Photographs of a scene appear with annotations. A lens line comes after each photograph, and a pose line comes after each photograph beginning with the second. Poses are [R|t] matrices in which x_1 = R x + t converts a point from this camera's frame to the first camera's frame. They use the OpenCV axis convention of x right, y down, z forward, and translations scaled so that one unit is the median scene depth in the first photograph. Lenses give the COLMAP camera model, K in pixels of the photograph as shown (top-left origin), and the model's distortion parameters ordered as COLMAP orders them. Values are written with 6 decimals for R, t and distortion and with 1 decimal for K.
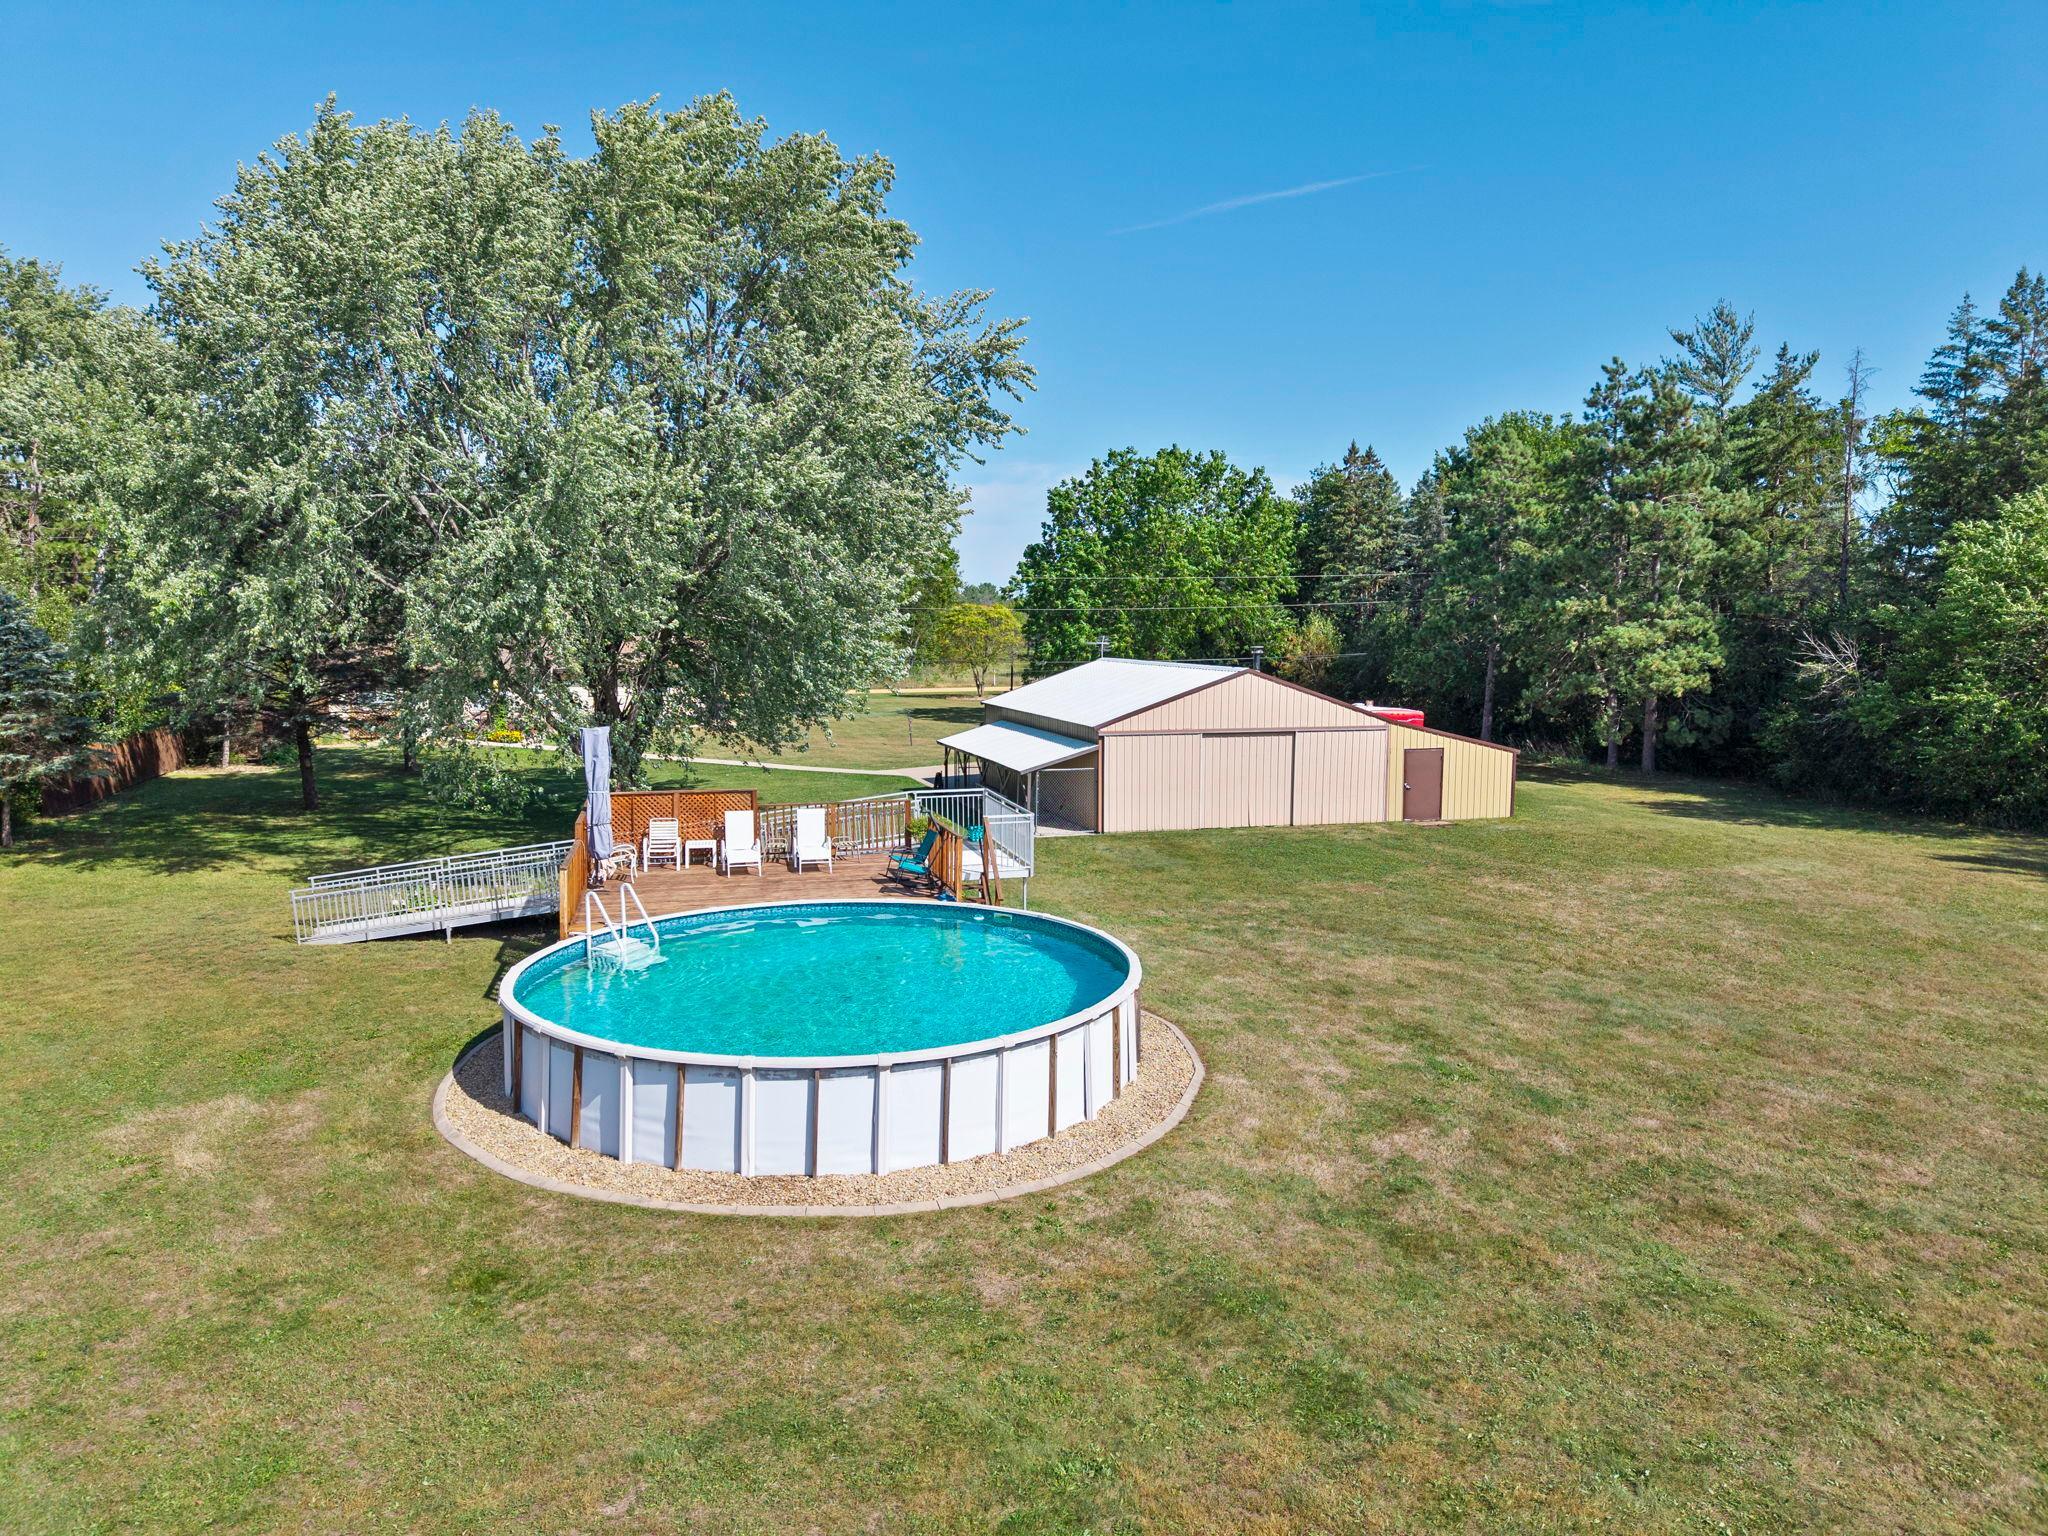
lens RADIAL K [[1398.6, 0, 1024.0], [0, 1398.6, 768.0], [0, 0, 1]] dist [0.033225, -0.032482]
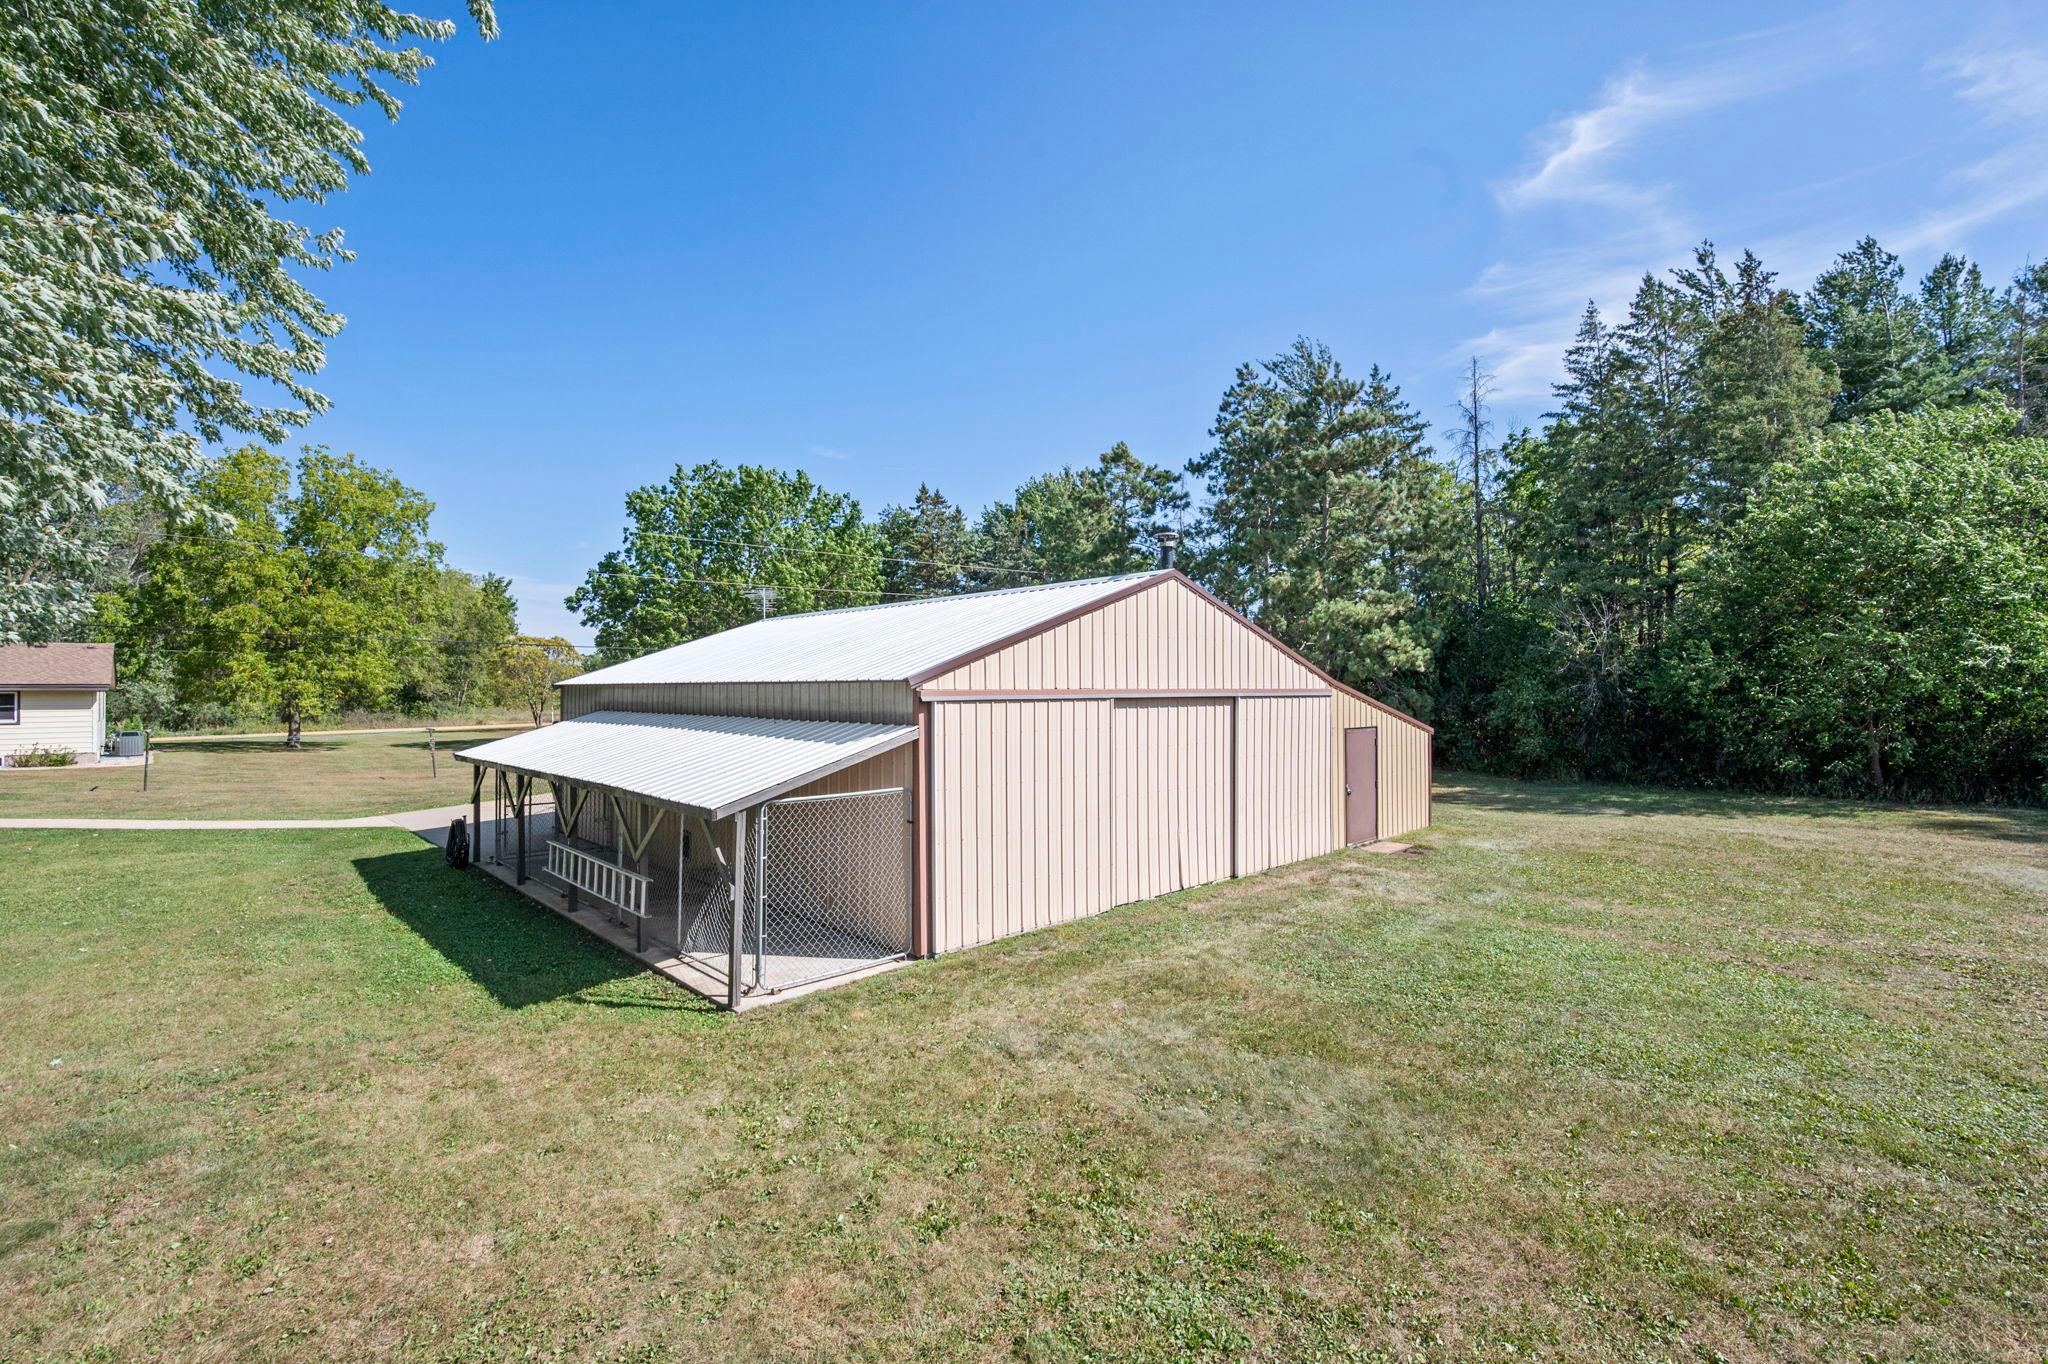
lens RADIAL K [[877.7, 0, 1024.0], [0, 877.7, 682.0], [0, 0, 1]] dist [-0.000586, -0.000023]
pose [[0.888126, -0.002697, 0.459592, -0.026844], [0.054990, 0.993423, -0.100435, -0.002222], [-0.456298, 0.114472, 0.882433, 0.644977]]
